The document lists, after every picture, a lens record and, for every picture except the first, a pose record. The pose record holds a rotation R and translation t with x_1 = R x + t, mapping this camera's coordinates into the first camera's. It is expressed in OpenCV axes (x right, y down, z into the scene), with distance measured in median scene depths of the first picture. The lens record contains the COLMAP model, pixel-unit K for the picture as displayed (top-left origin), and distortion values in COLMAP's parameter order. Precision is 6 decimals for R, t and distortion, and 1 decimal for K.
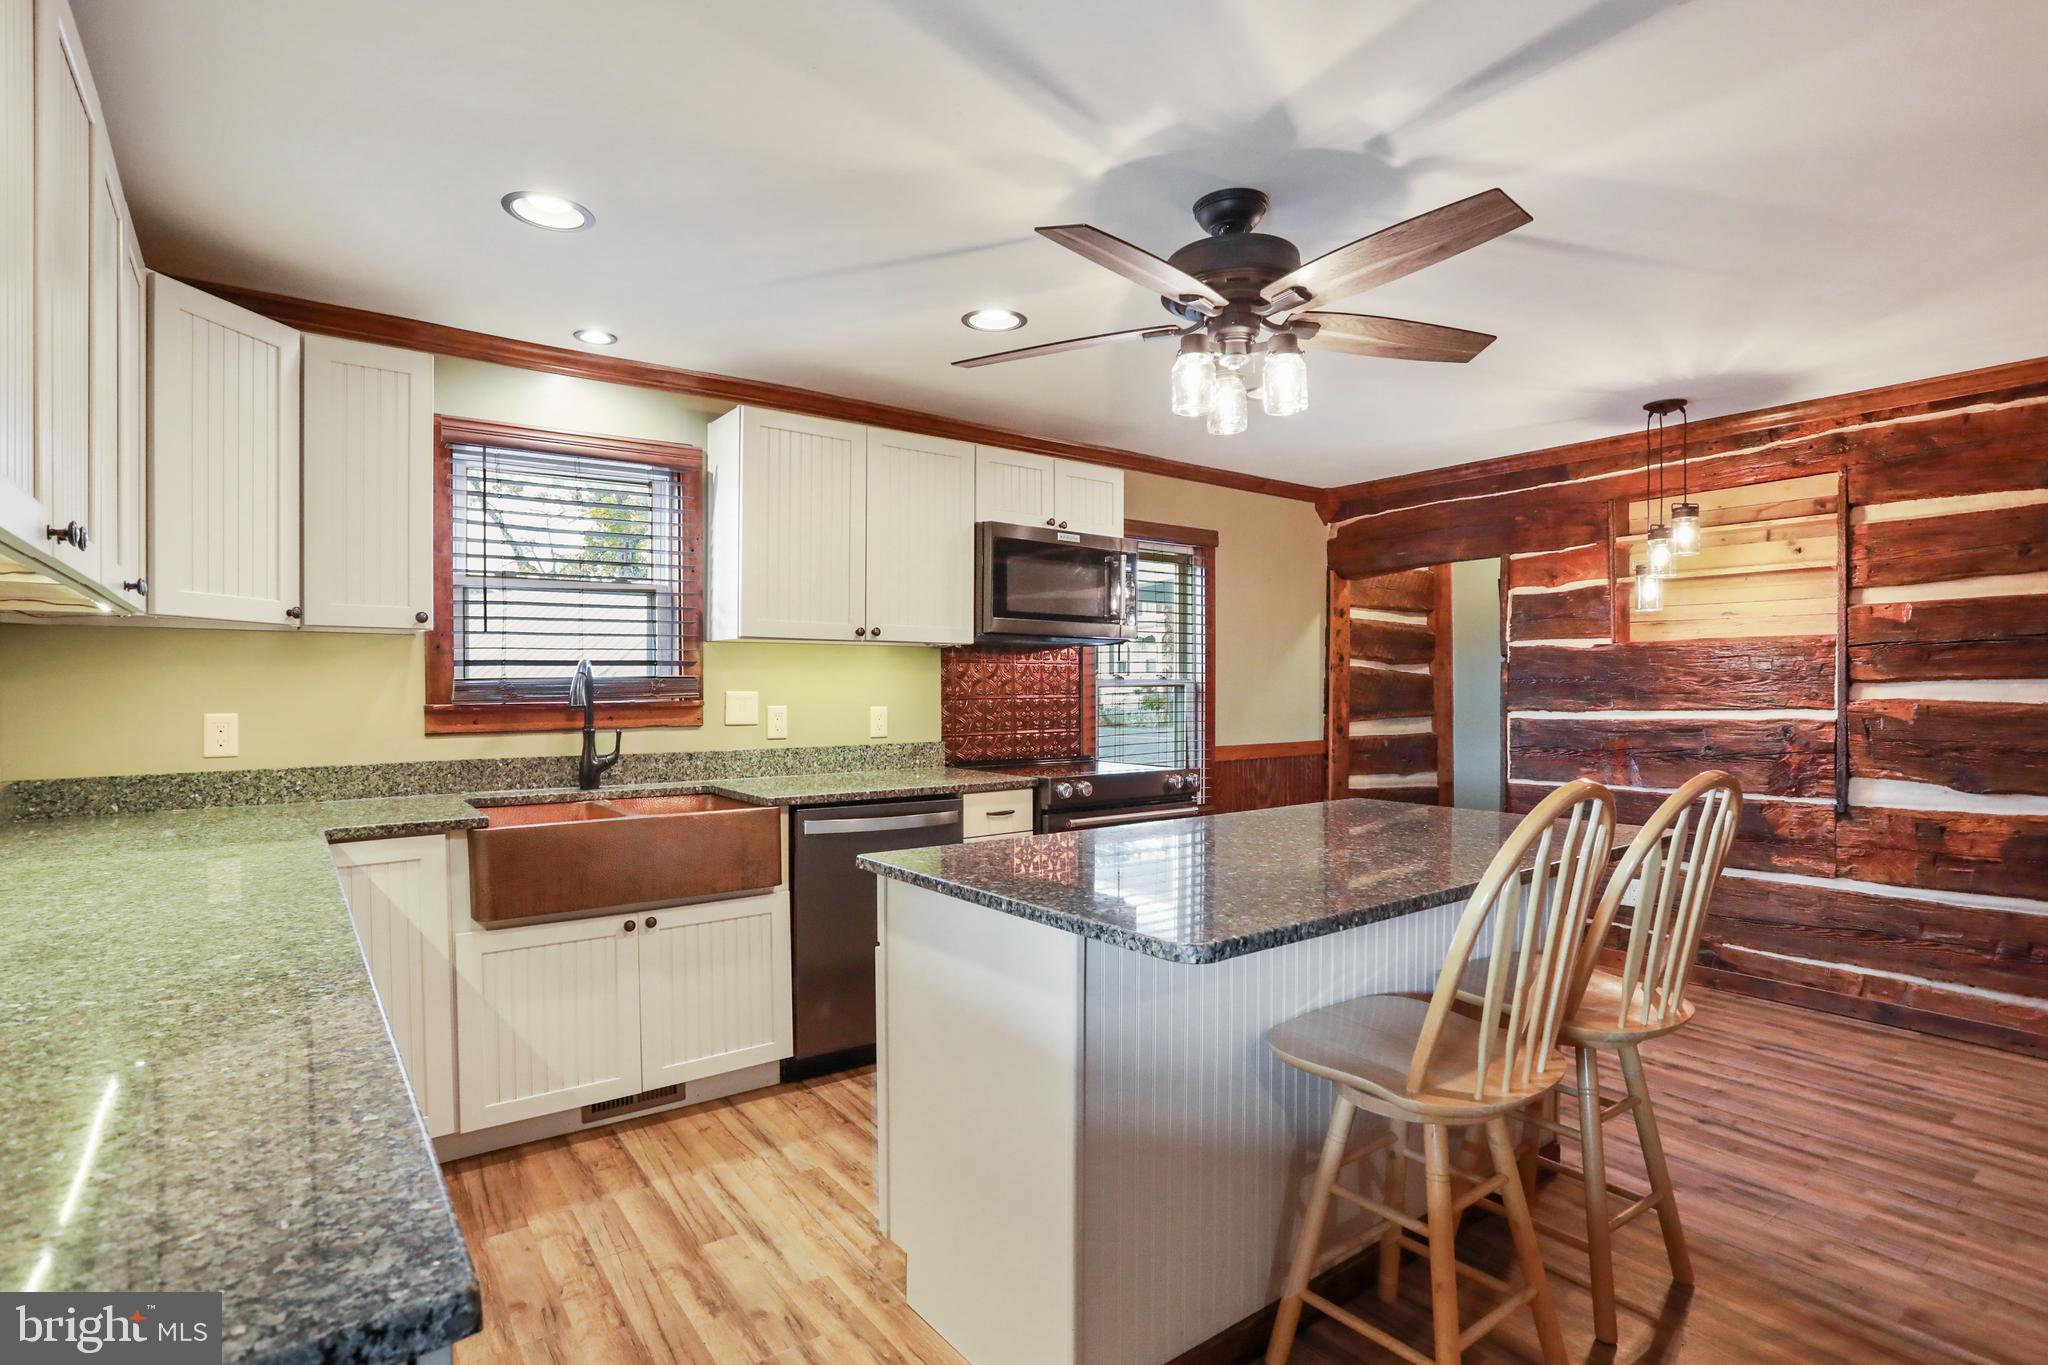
lens RADIAL K [[1011.3, 0, 1028.1], [0, 1011.3, 693.3], [0, 0, 1]] dist [-0.025425, 0.001828]
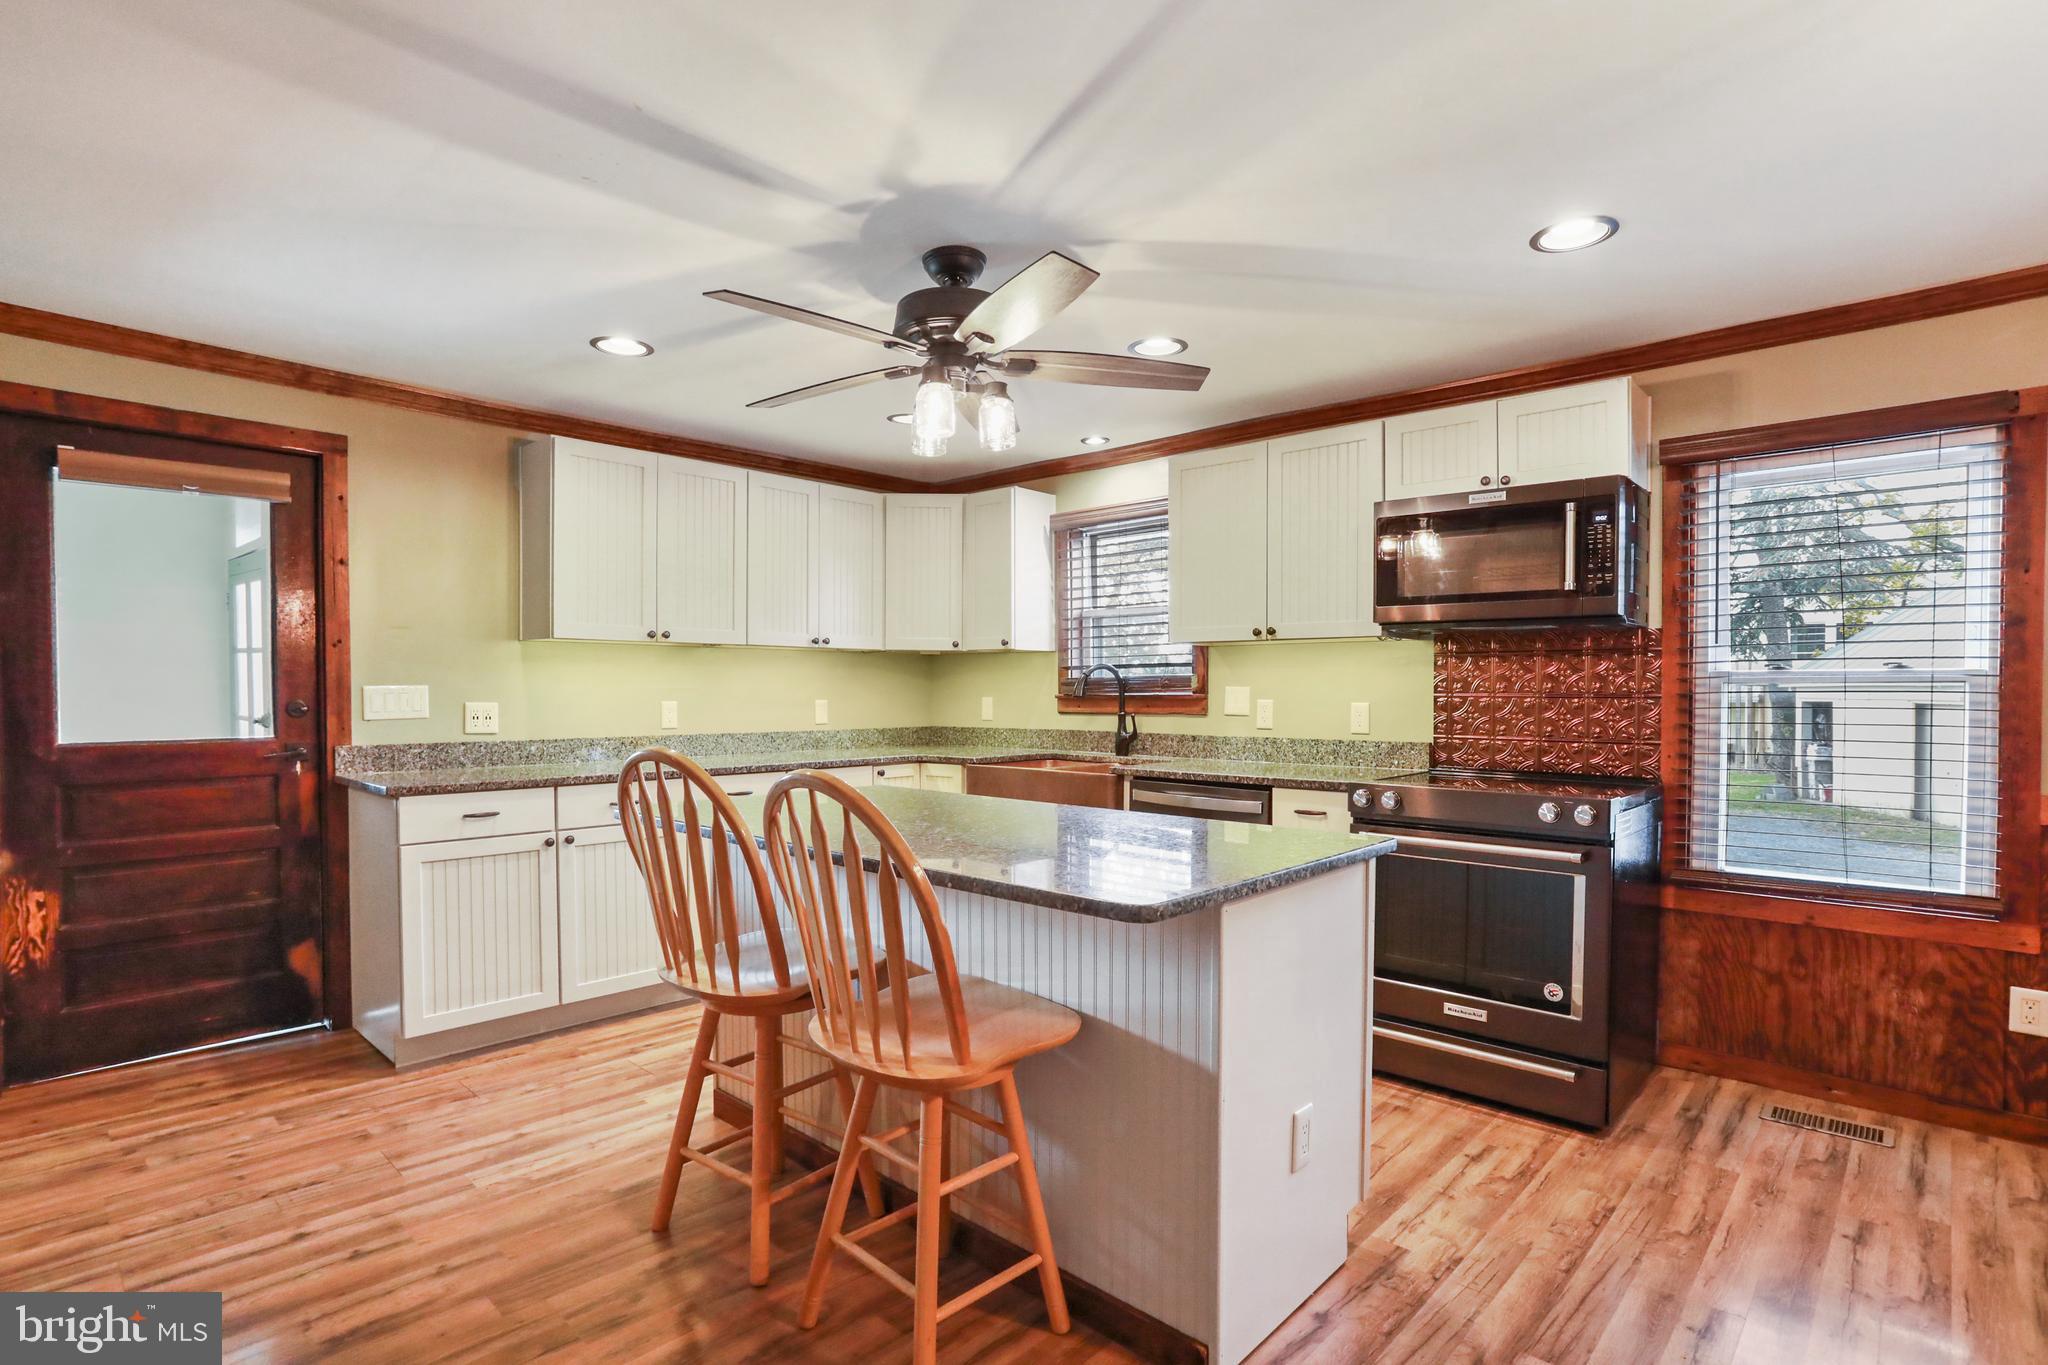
lens RADIAL K [[1011.3, 0, 1028.1], [0, 1011.3, 693.3], [0, 0, 1]] dist [-0.025425, 0.001828]
pose [[0.188010, 0.007747, -0.982137, 0.936385], [-0.007864, 0.999949, 0.006382, -0.000364], [0.982136, 0.006524, 0.188061, 0.602518]]
